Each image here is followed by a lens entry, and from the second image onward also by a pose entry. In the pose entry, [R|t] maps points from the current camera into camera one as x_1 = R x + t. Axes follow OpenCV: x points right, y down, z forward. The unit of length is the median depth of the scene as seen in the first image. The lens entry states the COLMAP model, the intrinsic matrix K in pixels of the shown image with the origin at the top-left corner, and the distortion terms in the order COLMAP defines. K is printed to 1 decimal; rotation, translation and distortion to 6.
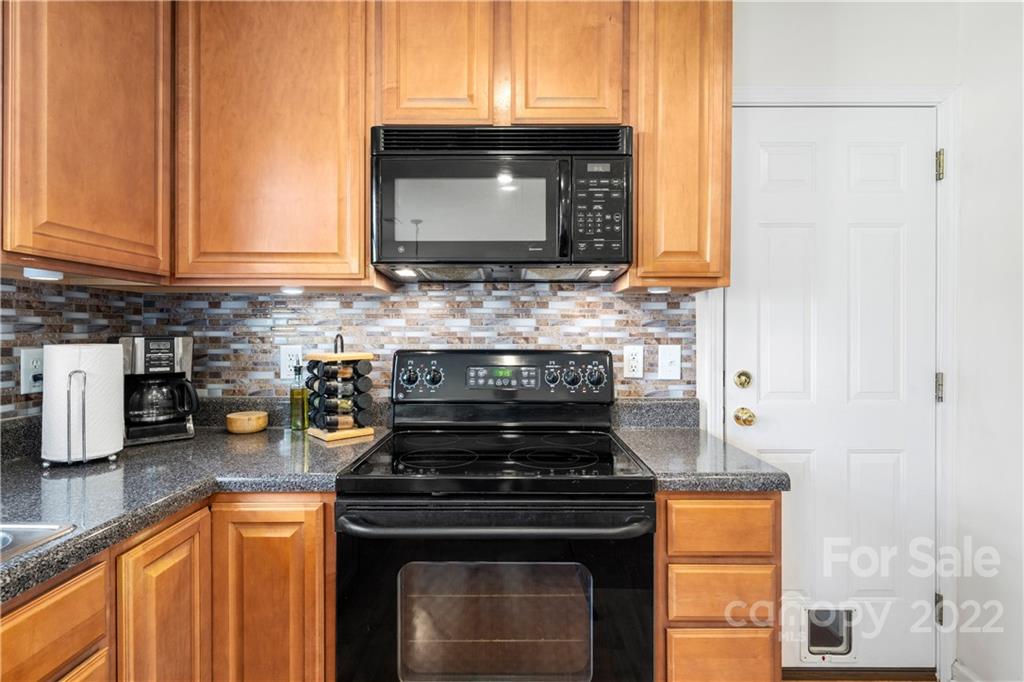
lens RADIAL K [[512.4, 0, 512.4], [0, 512.4, 335.8], [0, 0, 1]] dist [-0.002535, -0.000018]
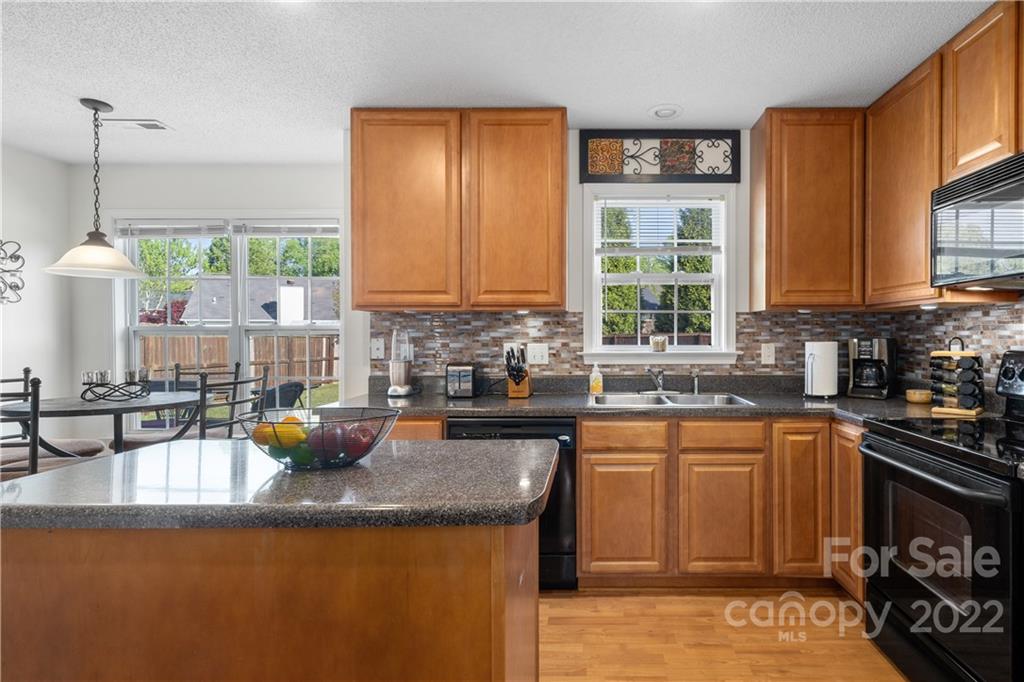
lens RADIAL K [[483.8, 0, 511.8], [0, 483.8, 337.8], [0, 0, 1]] dist [0.008464, 0.000110]
pose [[-0.158612, 0.003513, -0.987335, 1.152701], [-0.006331, 0.999969, 0.004575, 0.000095], [0.987321, 0.006977, -0.158585, 0.057533]]
